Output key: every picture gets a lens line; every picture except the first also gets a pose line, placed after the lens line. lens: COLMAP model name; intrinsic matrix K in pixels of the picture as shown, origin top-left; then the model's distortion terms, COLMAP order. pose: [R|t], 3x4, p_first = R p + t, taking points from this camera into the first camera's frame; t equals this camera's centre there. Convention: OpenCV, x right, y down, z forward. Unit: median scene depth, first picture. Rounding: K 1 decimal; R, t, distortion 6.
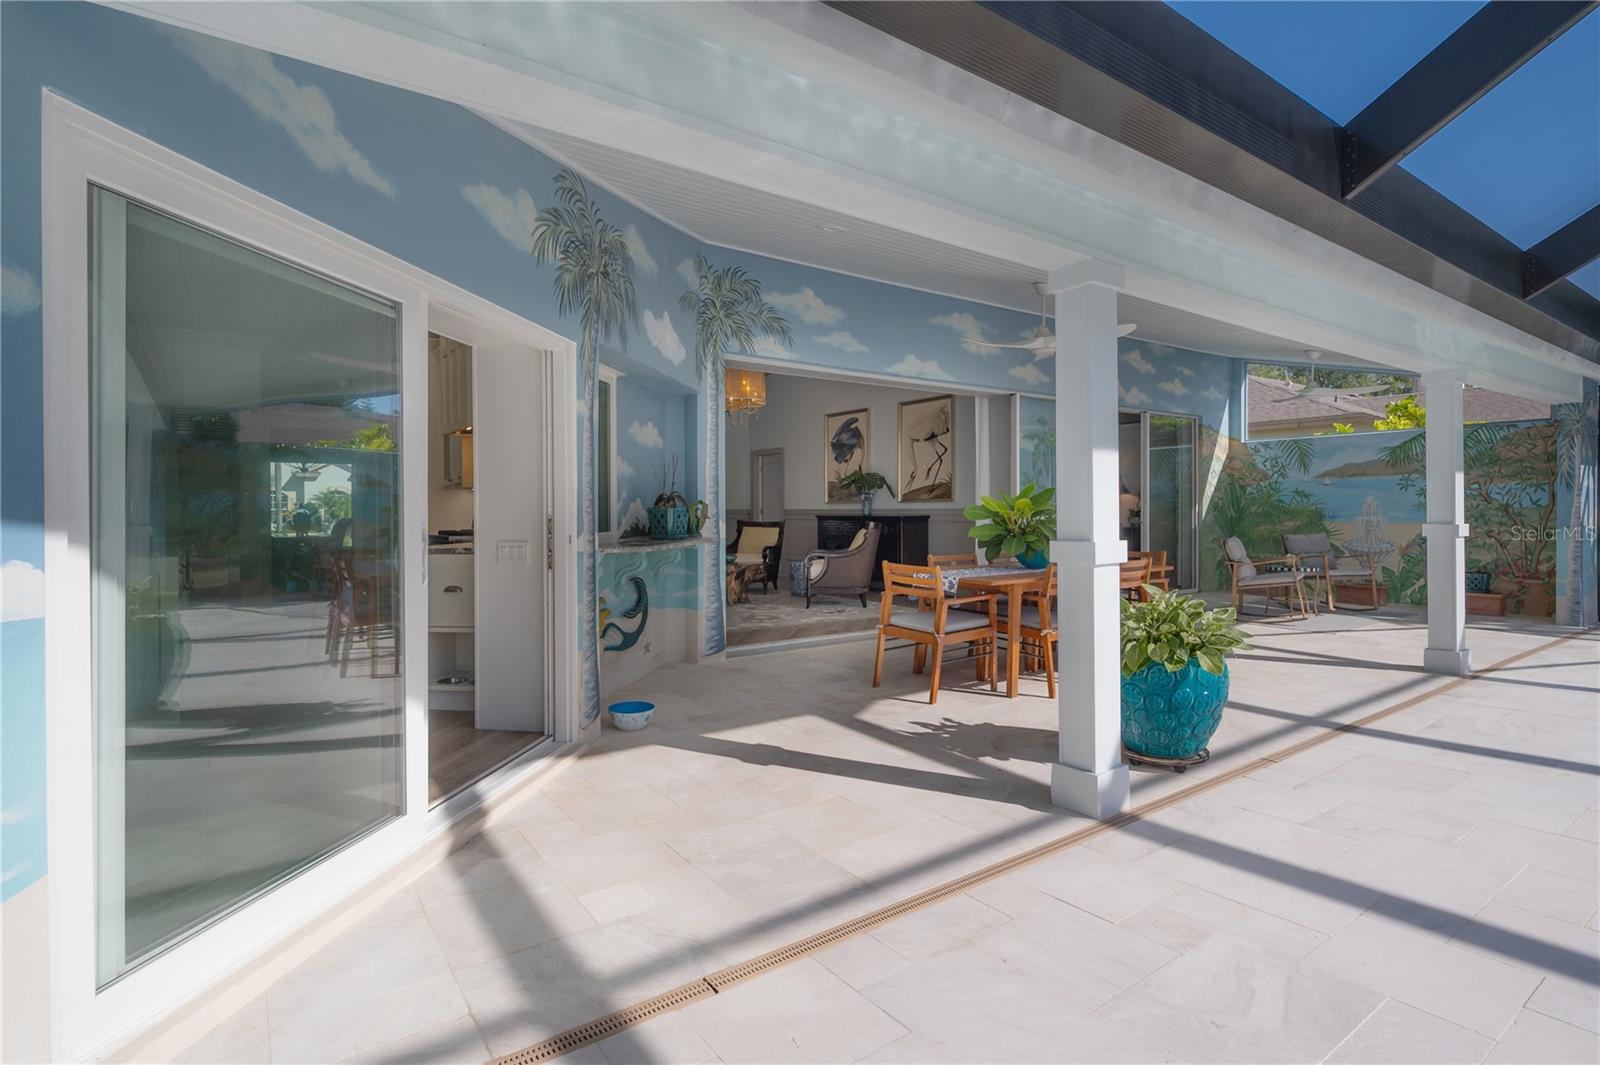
lens RADIAL K [[790.8, 0, 777.3], [0, 790.8, 528.9], [0, 0, 1]] dist [0.018256, -0.000199]
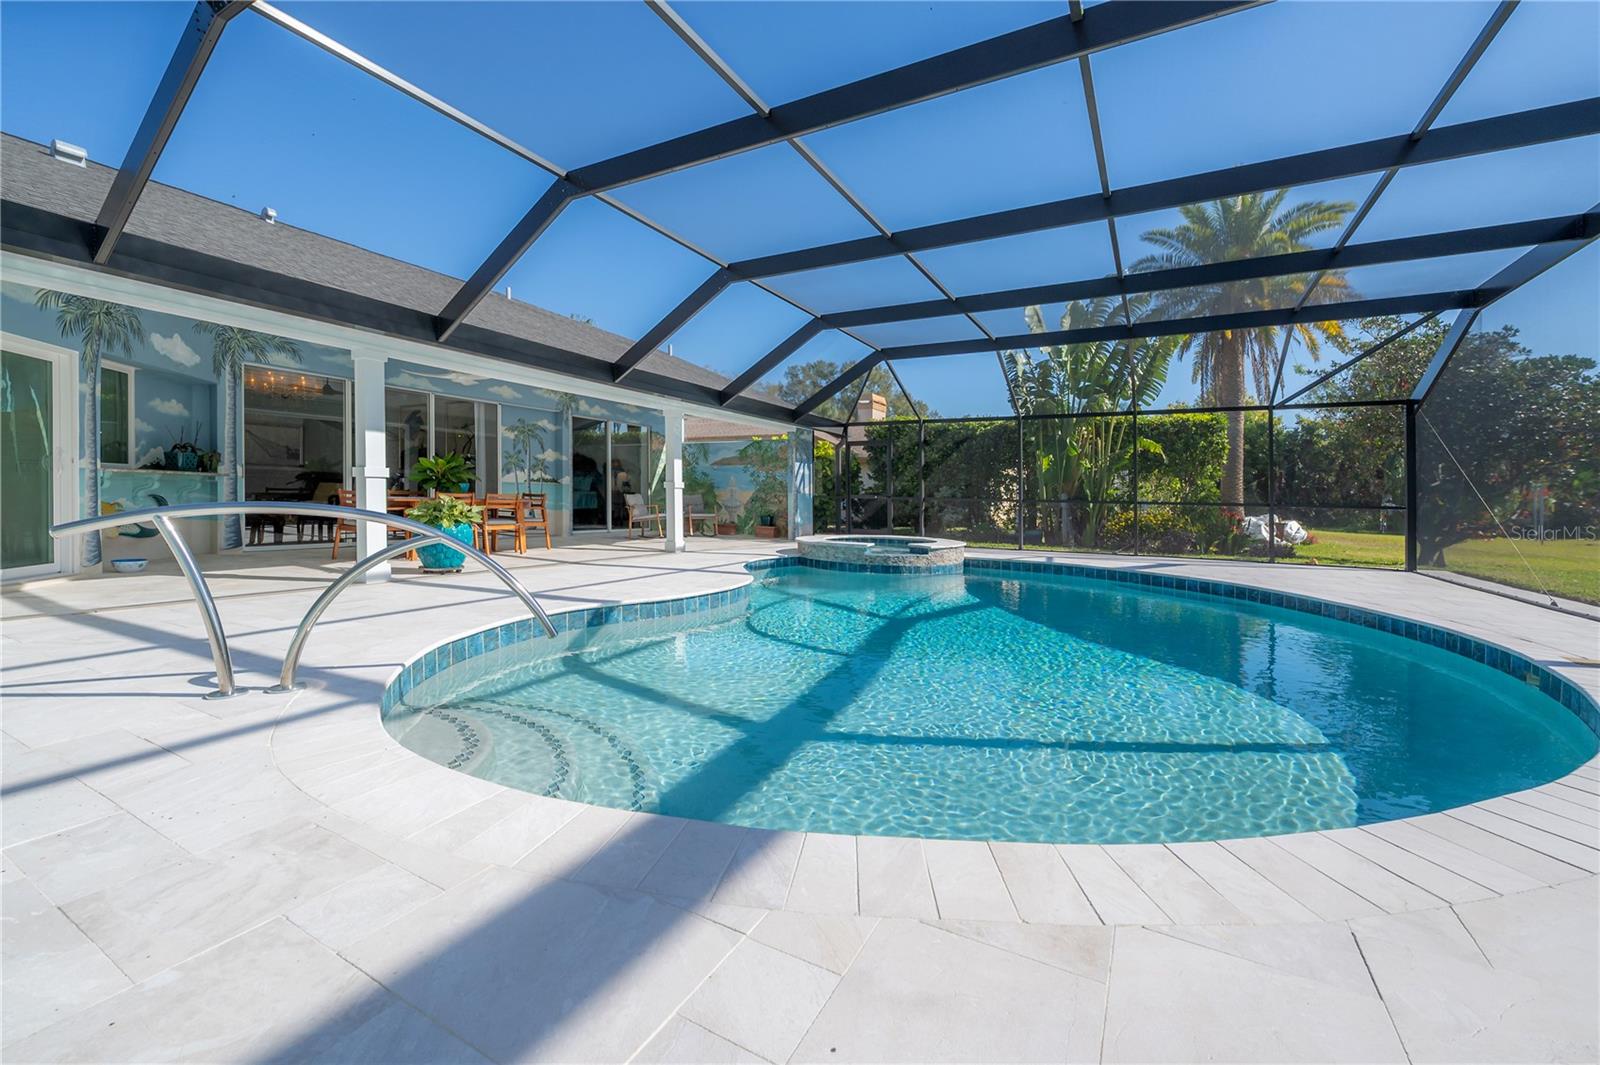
lens RADIAL K [[655.9, 0, 802.0], [0, 655.9, 519.4], [0, 0, 1]] dist [0.000617, -0.000013]
pose [[0.897838, 0.009483, 0.440223, 0.376488], [-0.014481, 0.999863, 0.007996, 0.073597], [-0.440087, -0.013554, 0.897853, -0.707810]]
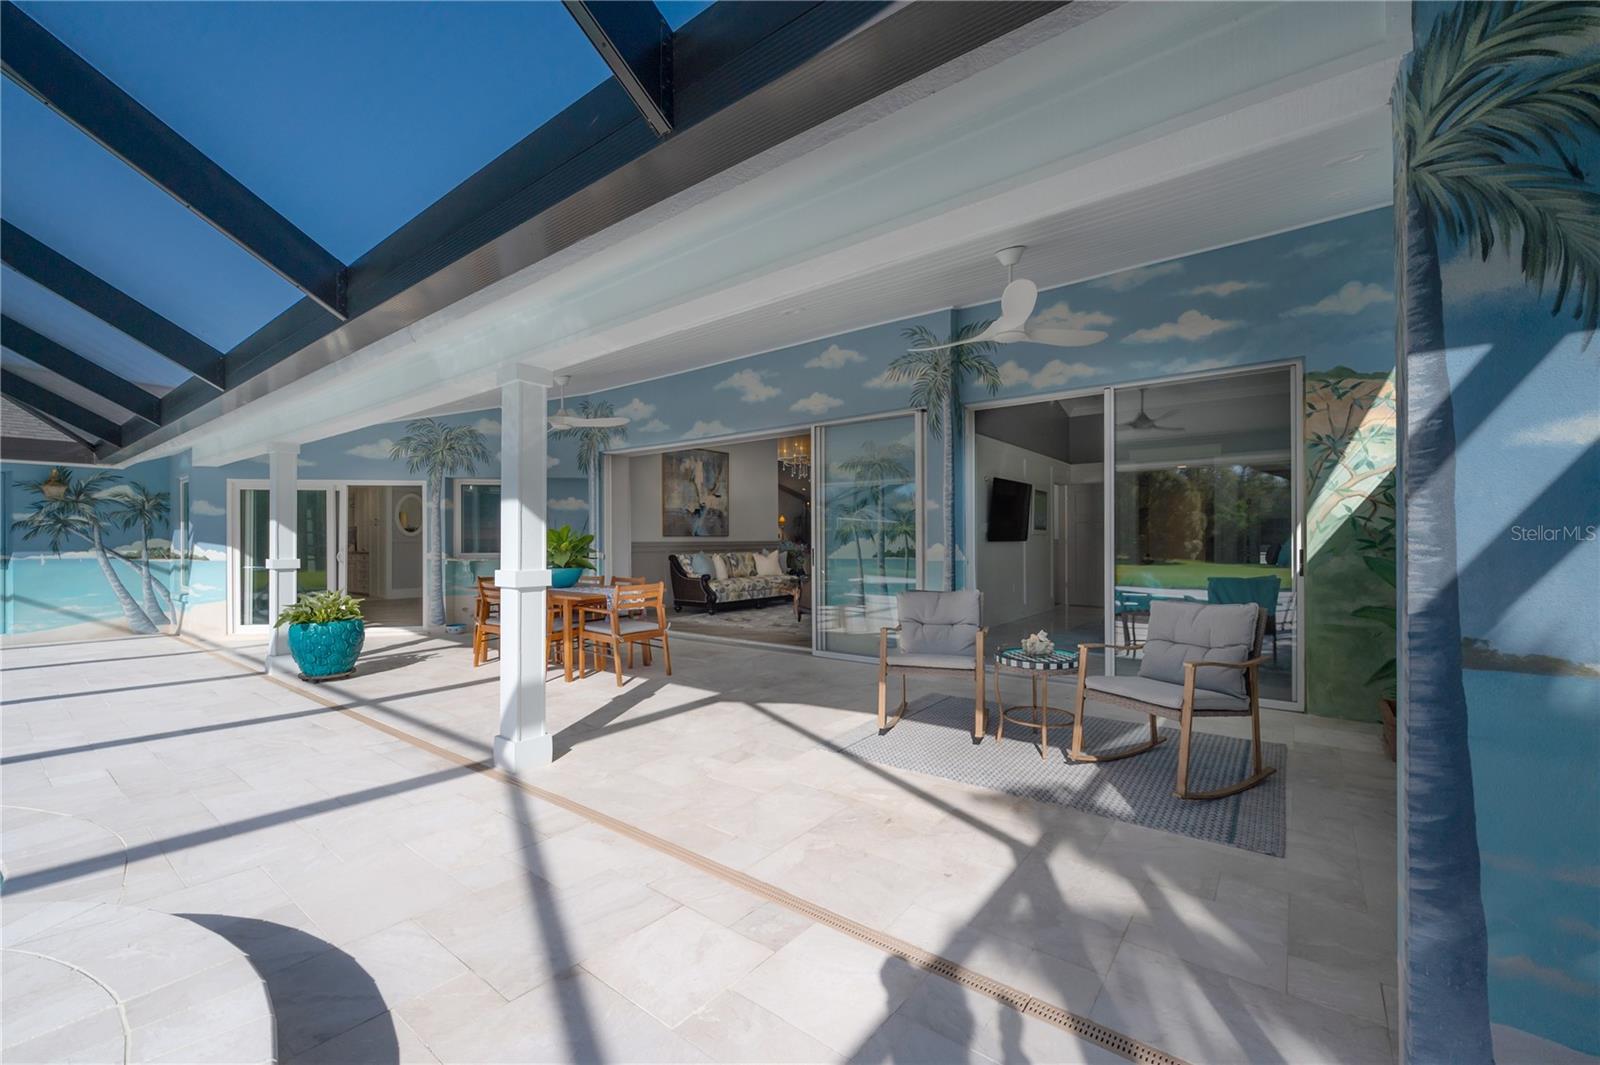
lens RADIAL K [[655.9, 0, 824.0], [0, 655.9, 540.8], [0, 0, 1]] dist [0.000617, -0.000013]
pose [[0.302455, -0.002137, -0.953161, 1.479718], [-0.023323, 0.999681, -0.009642, -0.028103], [0.952878, 0.025147, 0.302308, 1.058699]]
